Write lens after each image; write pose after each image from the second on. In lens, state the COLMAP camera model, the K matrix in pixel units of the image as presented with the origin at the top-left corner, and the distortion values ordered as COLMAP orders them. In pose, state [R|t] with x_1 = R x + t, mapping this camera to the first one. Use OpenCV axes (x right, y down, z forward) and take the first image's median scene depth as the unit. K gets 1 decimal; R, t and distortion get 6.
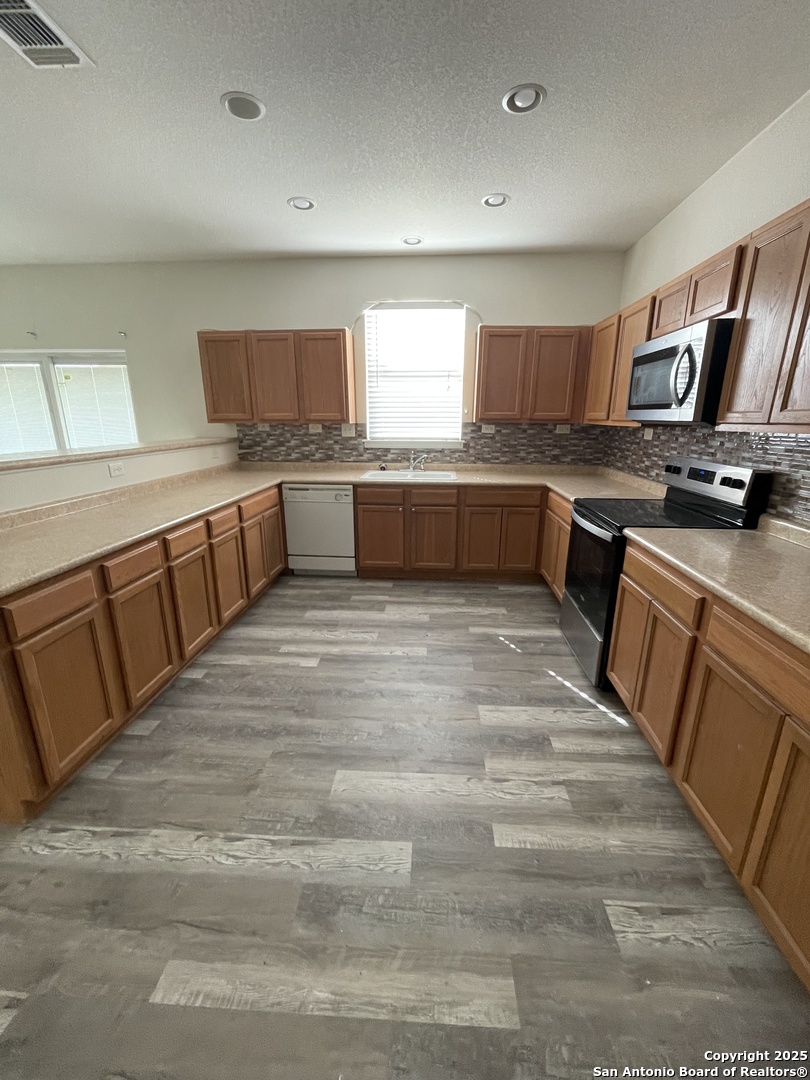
lens RADIAL K [[434.1, 0, 409.0], [0, 434.1, 539.4], [0, 0, 1]] dist [-0.003969, 0.000252]
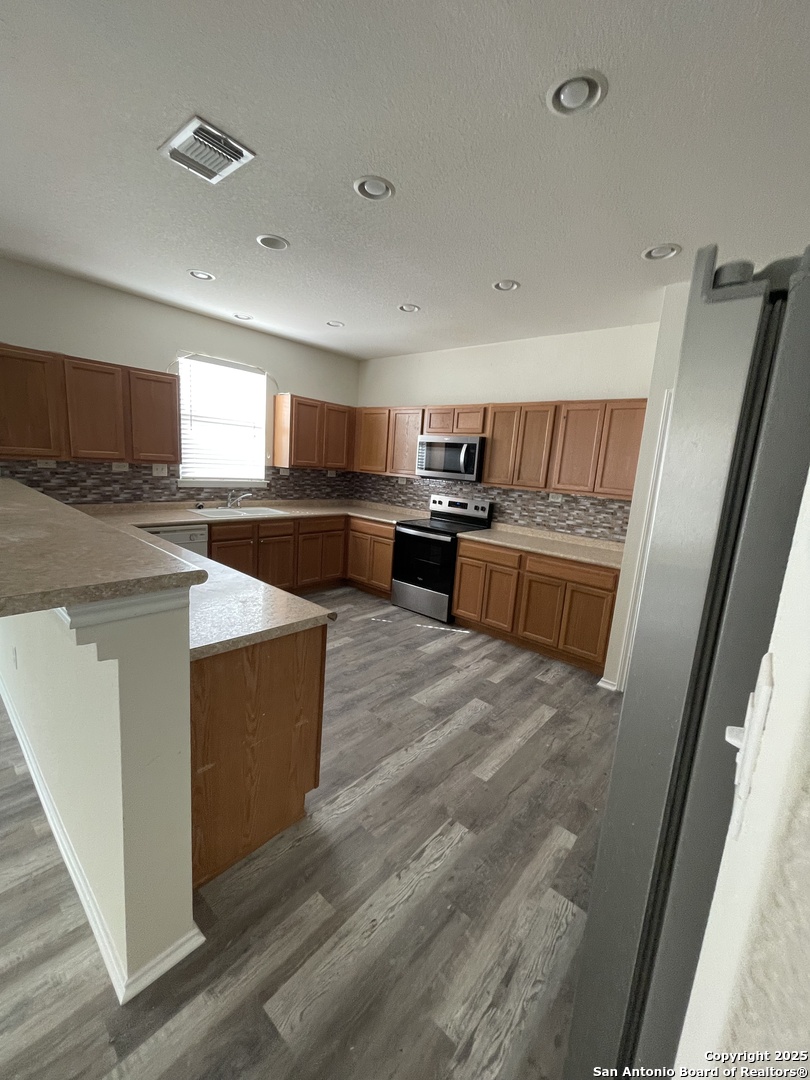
lens RADIAL K [[434.1, 0, 410.8], [0, 434.1, 537.4], [0, 0, 1]] dist [-0.003969, 0.000252]
pose [[0.605303, -0.097014, 0.790061, -1.176349], [0.146521, 0.989165, 0.009206, -0.056833], [-0.782394, 0.110188, 0.612959, -0.039044]]
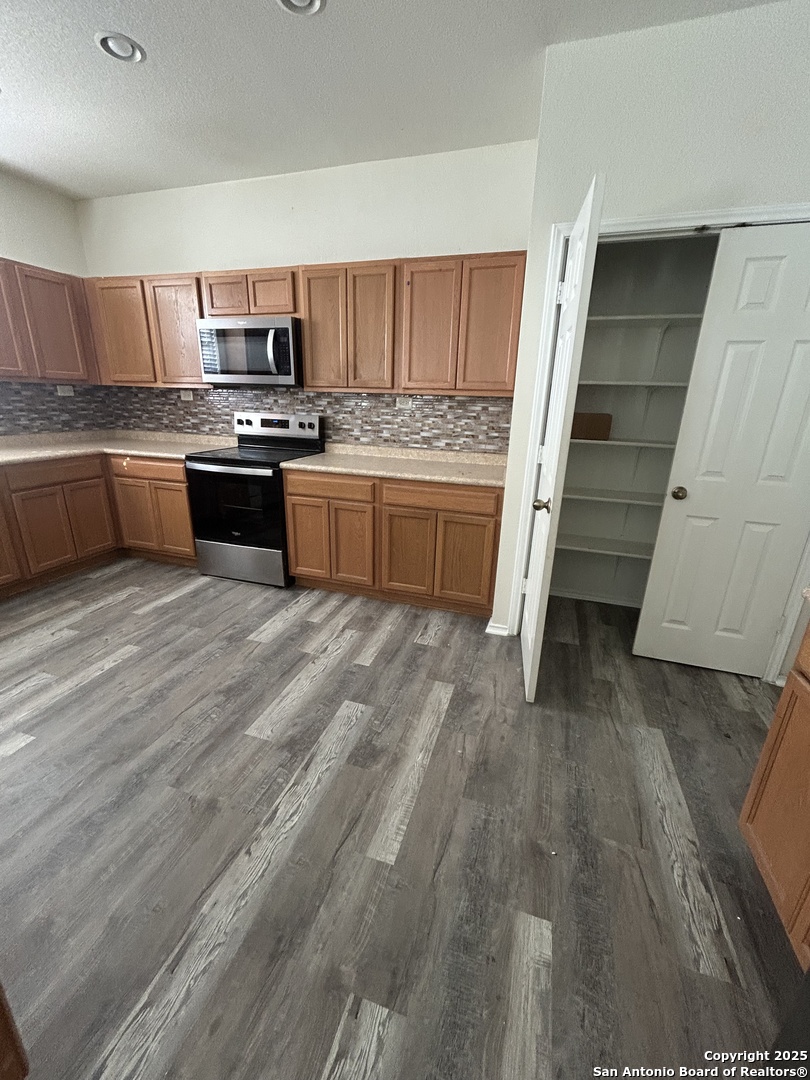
lens RADIAL K [[437.3, 0, 410.5], [0, 437.3, 538.2], [0, 0, 1]] dist [-0.003005, 0.000430]
pose [[0.246105, -0.298013, 0.922291, -0.746313], [0.234506, 0.941595, 0.241675, -0.039875], [-0.940446, 0.156805, 0.301617, 0.227240]]
